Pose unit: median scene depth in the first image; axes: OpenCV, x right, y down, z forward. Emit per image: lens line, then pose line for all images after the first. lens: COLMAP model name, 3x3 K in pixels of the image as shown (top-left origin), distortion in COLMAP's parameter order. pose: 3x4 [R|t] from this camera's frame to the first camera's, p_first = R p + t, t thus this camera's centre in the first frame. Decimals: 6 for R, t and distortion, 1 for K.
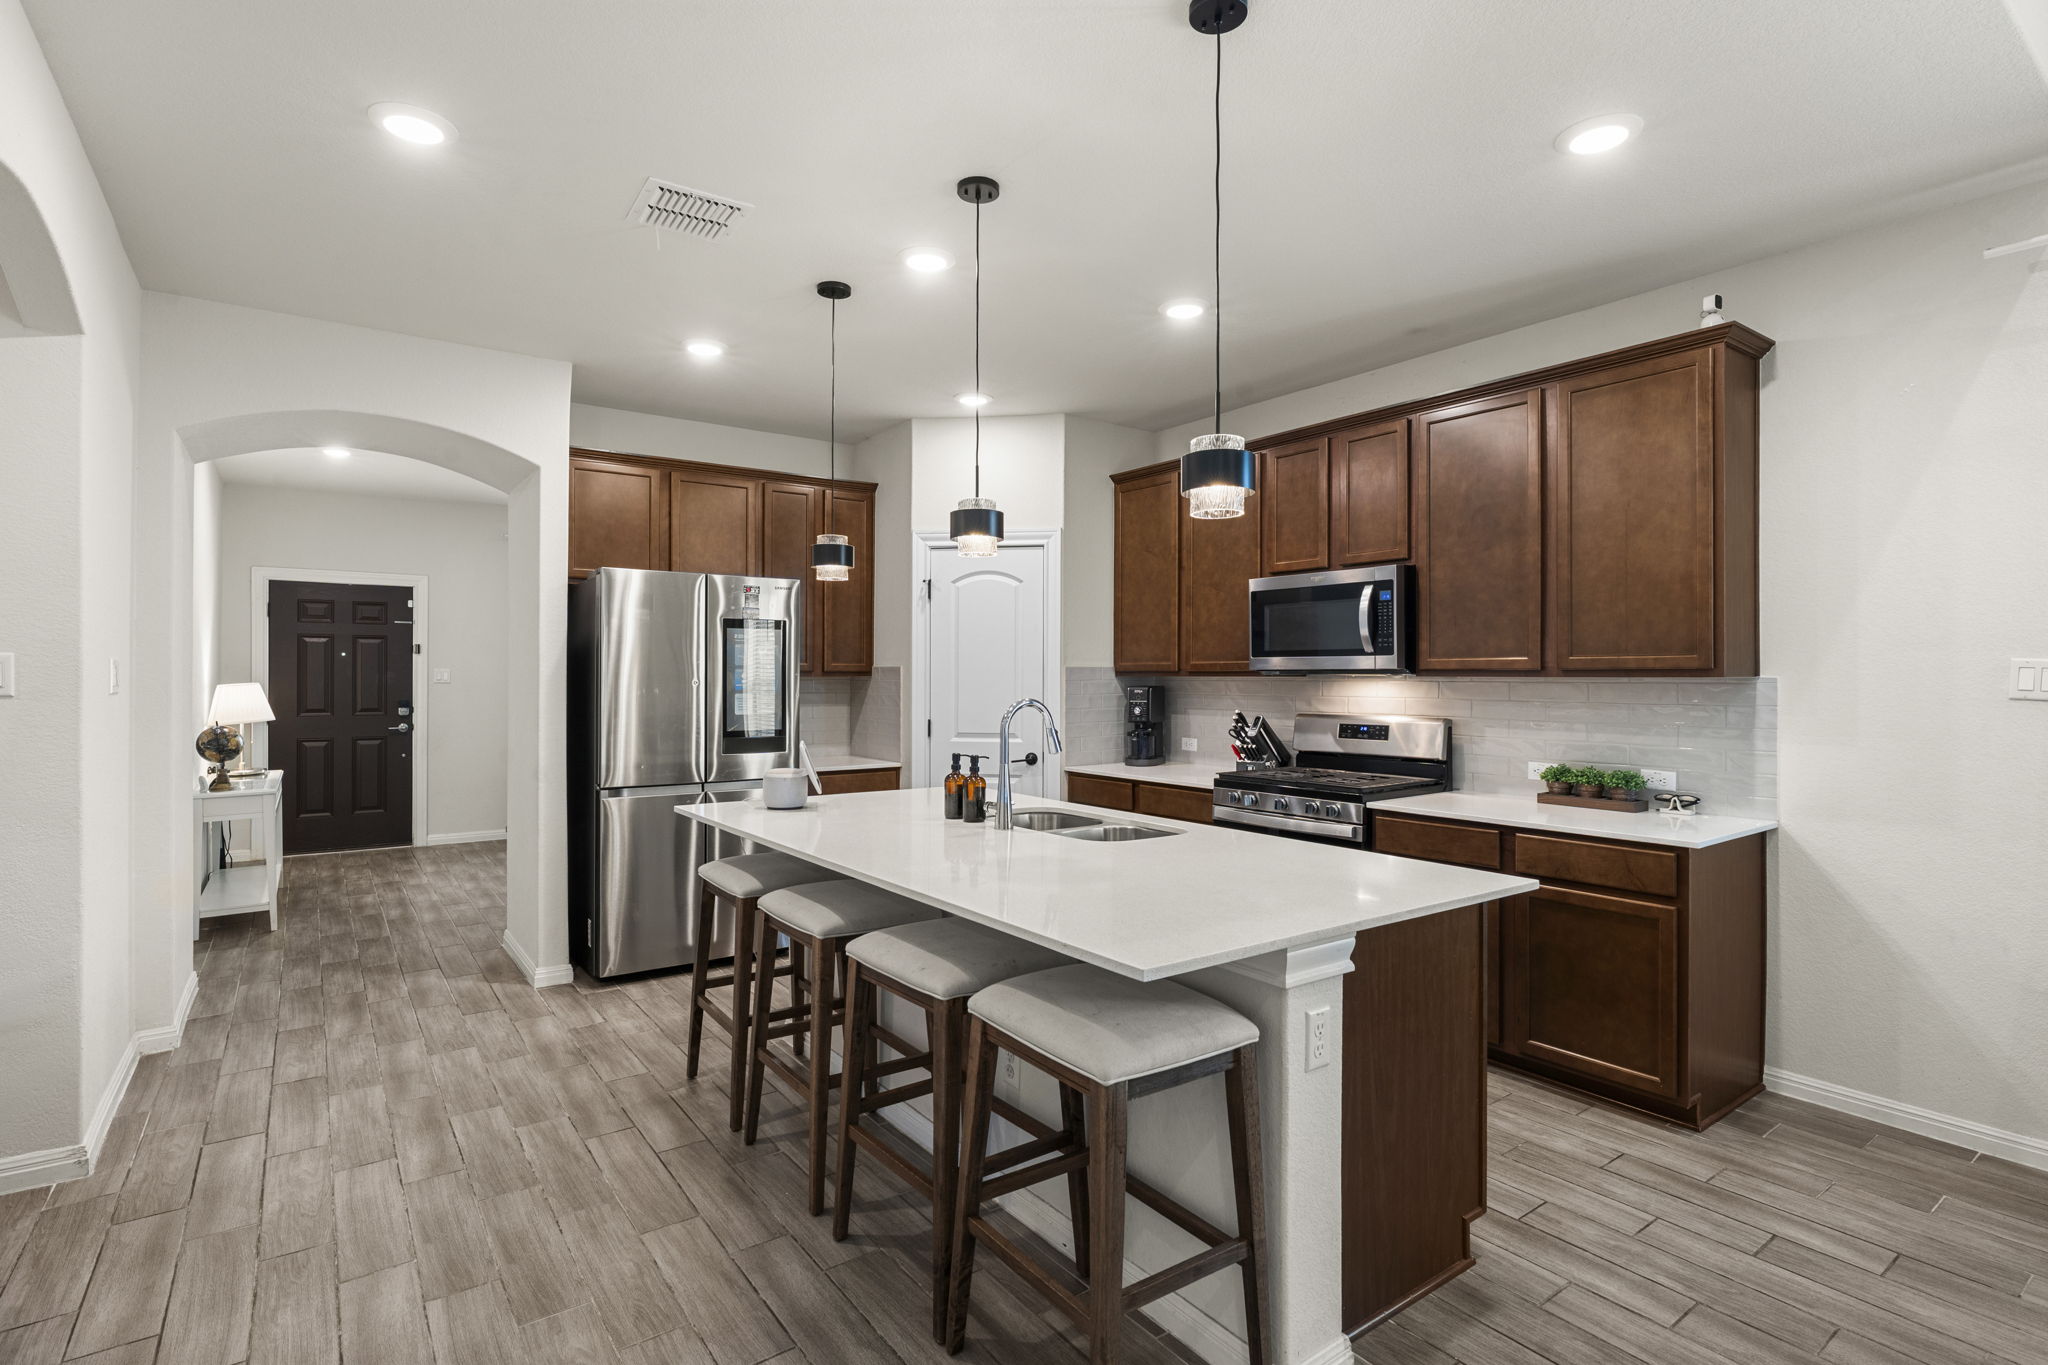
lens RADIAL K [[1005.5, 0, 1036.6], [0, 1005.5, 676.4], [0, 0, 1]] dist [-0.003767, 0.002282]
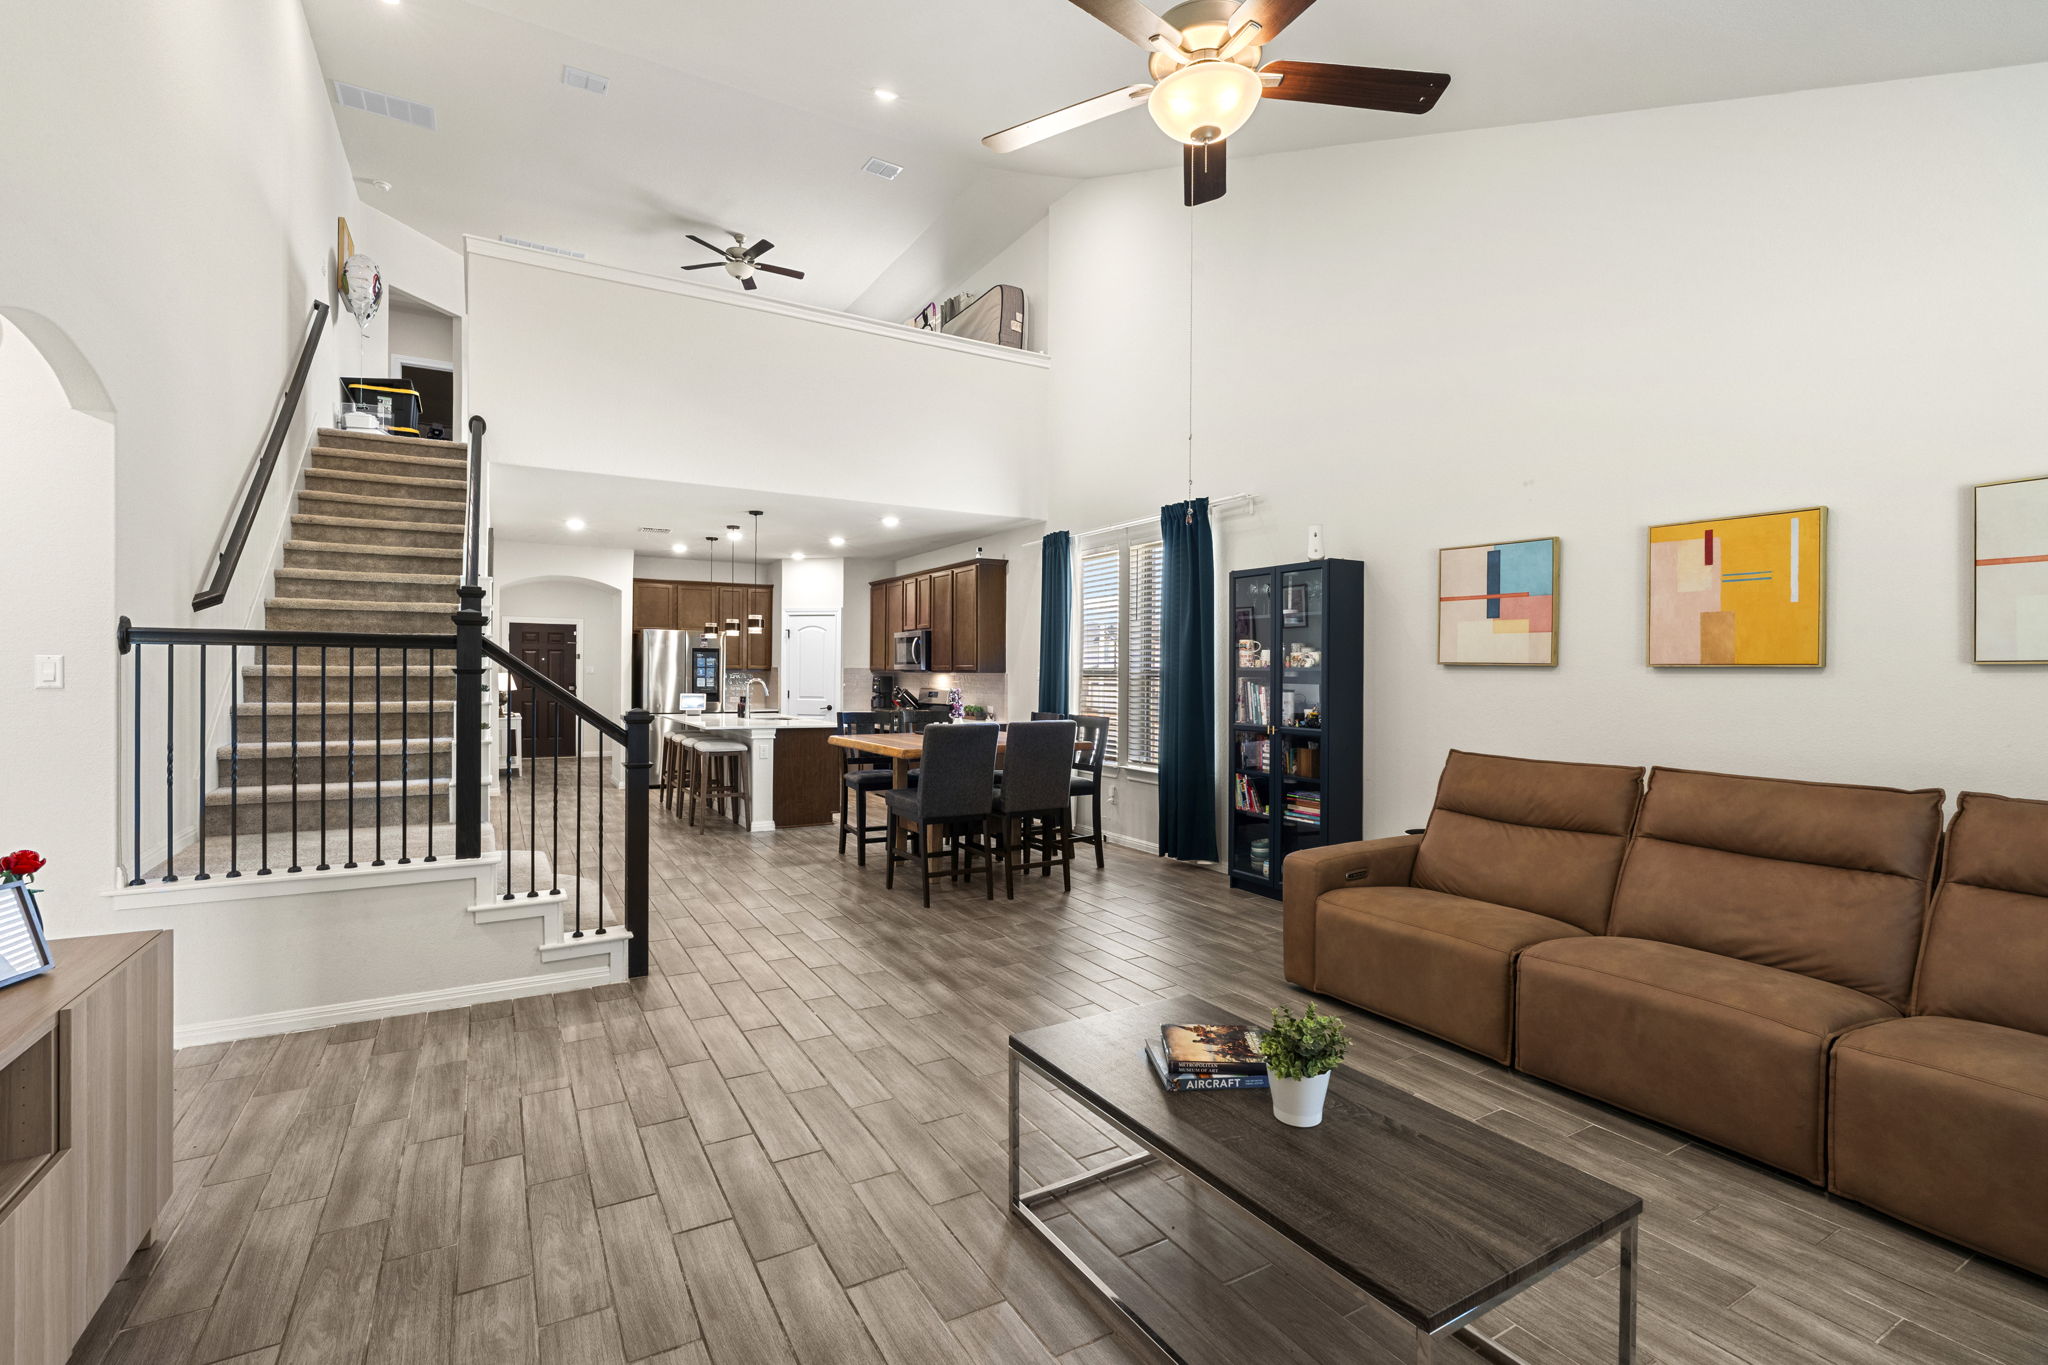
lens RADIAL K [[929.9, 0, 1031.3], [0, 929.9, 680.9], [0, 0, 1]] dist [-0.004792, 0.001529]
pose [[0.994673, 0.007316, -0.102819, 0.885423], [-0.006480, 0.999943, 0.008456, -0.001629], [0.102875, -0.007745, 0.994664, -1.403948]]
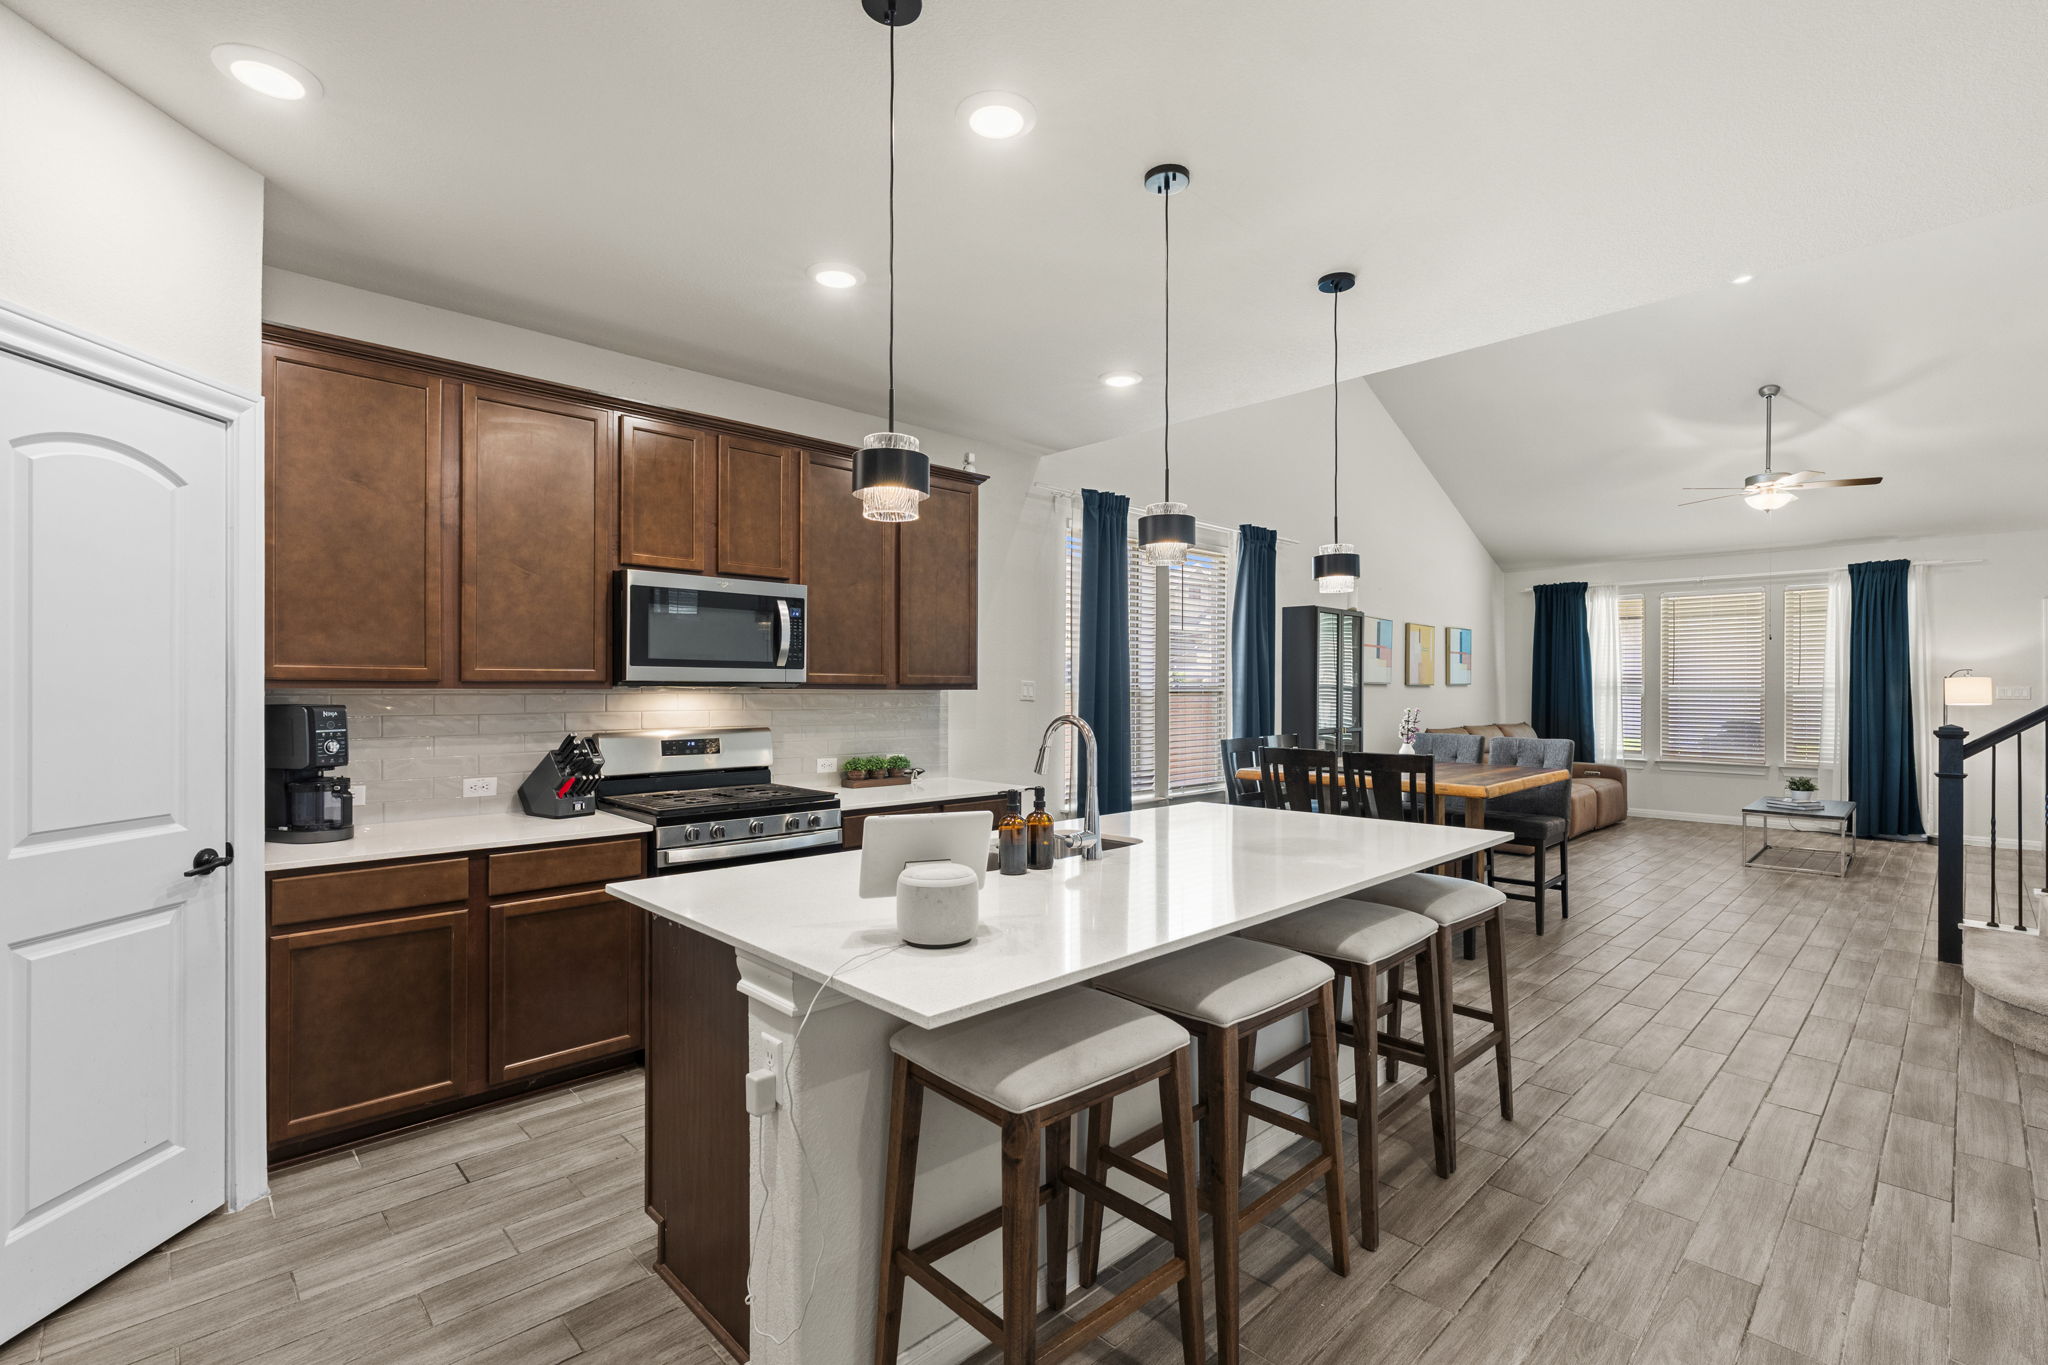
lens RADIAL K [[929.9, 0, 1019.8], [0, 929.9, 688.3], [0, 0, 1]] dist [-0.004792, 0.001529]
pose [[-0.137809, -0.000396, 0.990459, -0.656234], [-0.002816, 0.999996, 0.000008, -0.001601], [-0.990455, -0.002788, -0.137810, 0.906642]]
